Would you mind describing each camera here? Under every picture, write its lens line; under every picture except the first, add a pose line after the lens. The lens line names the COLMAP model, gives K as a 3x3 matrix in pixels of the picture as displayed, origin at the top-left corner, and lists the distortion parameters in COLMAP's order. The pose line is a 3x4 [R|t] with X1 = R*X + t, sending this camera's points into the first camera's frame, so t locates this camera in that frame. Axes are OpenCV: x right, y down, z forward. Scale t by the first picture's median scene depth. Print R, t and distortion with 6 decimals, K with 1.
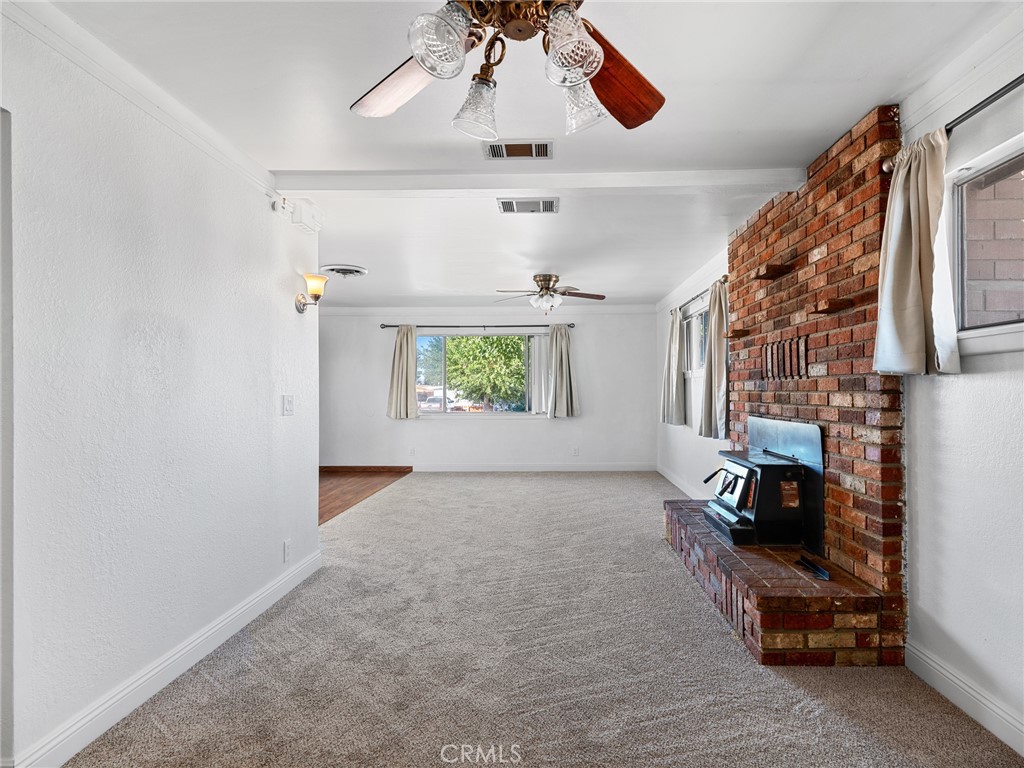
lens RADIAL K [[509.7, 0, 542.0], [0, 509.7, 388.1], [0, 0, 1]] dist [0.000049, 0.000023]
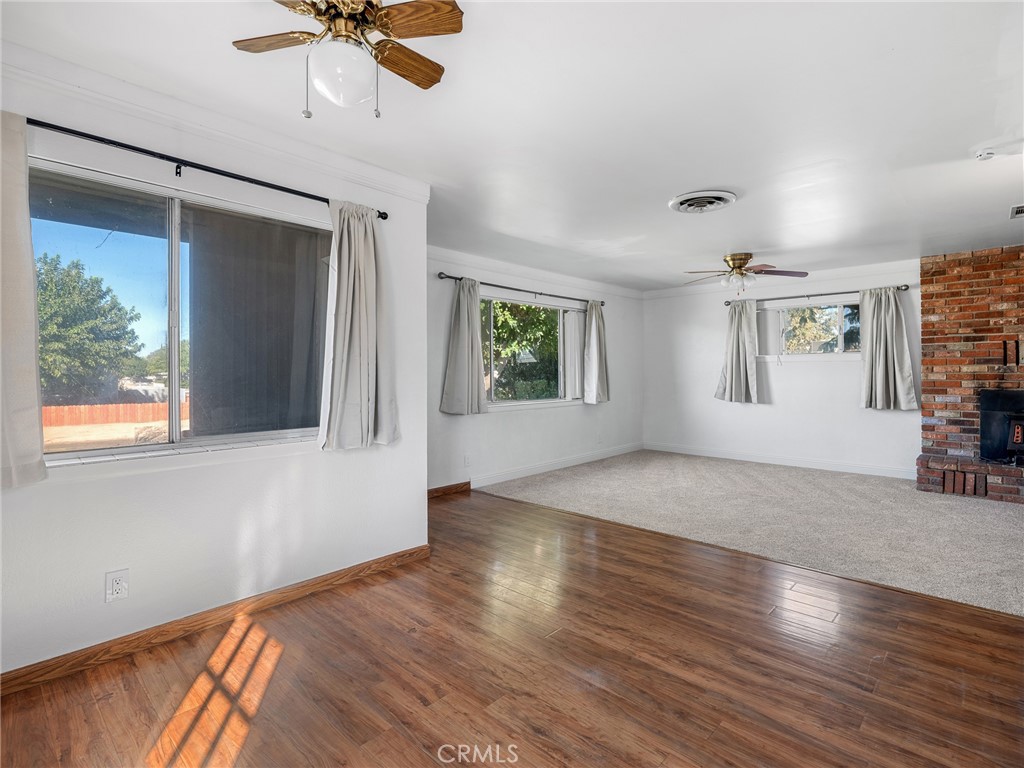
lens RADIAL K [[512.5, 0, 511.3], [0, 512.5, 370.9], [0, 0, 1]] dist [0.001162, 0.000054]
pose [[0.673828, 0.001588, 0.738887, -1.881472], [-0.001317, 0.999999, -0.000948, 0.005466], [-0.738887, -0.000334, 0.673829, 1.234230]]
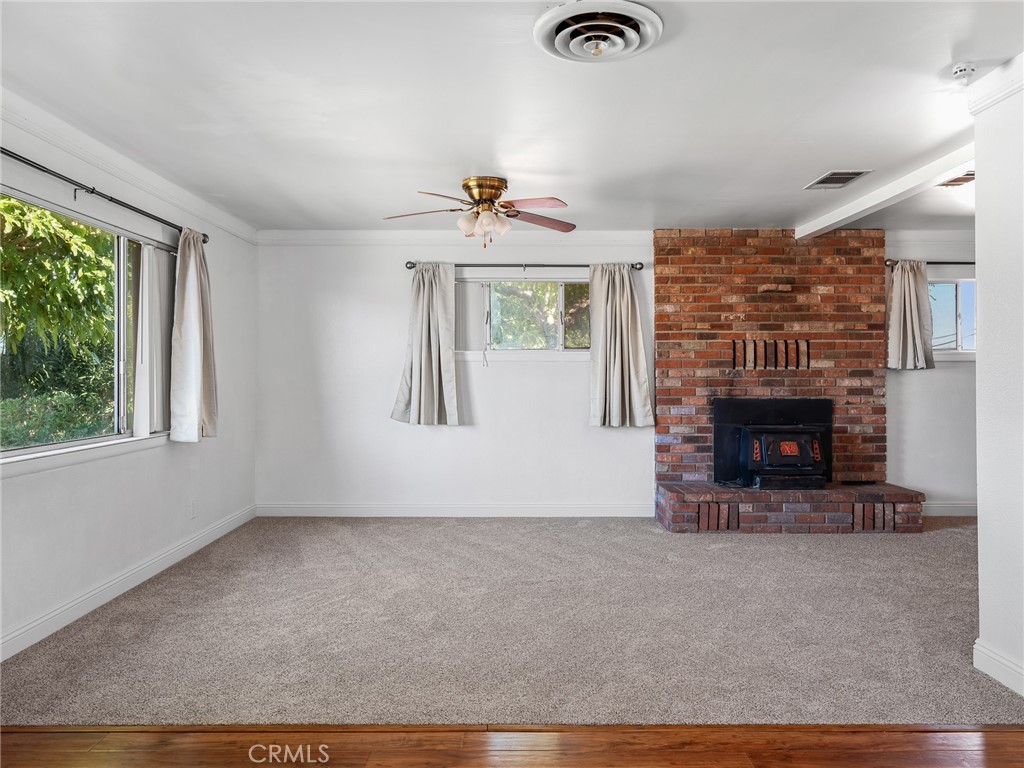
lens RADIAL K [[716.0, 0, 511.1], [0, 716.0, 367.2], [0, 0, 1]] dist [-0.002944, -0.000476]
pose [[-0.022553, 0.012965, 0.999662, -1.505094], [-0.003195, 0.999910, -0.013040, 0.006364], [-0.999741, -0.003488, -0.022510, 1.848035]]
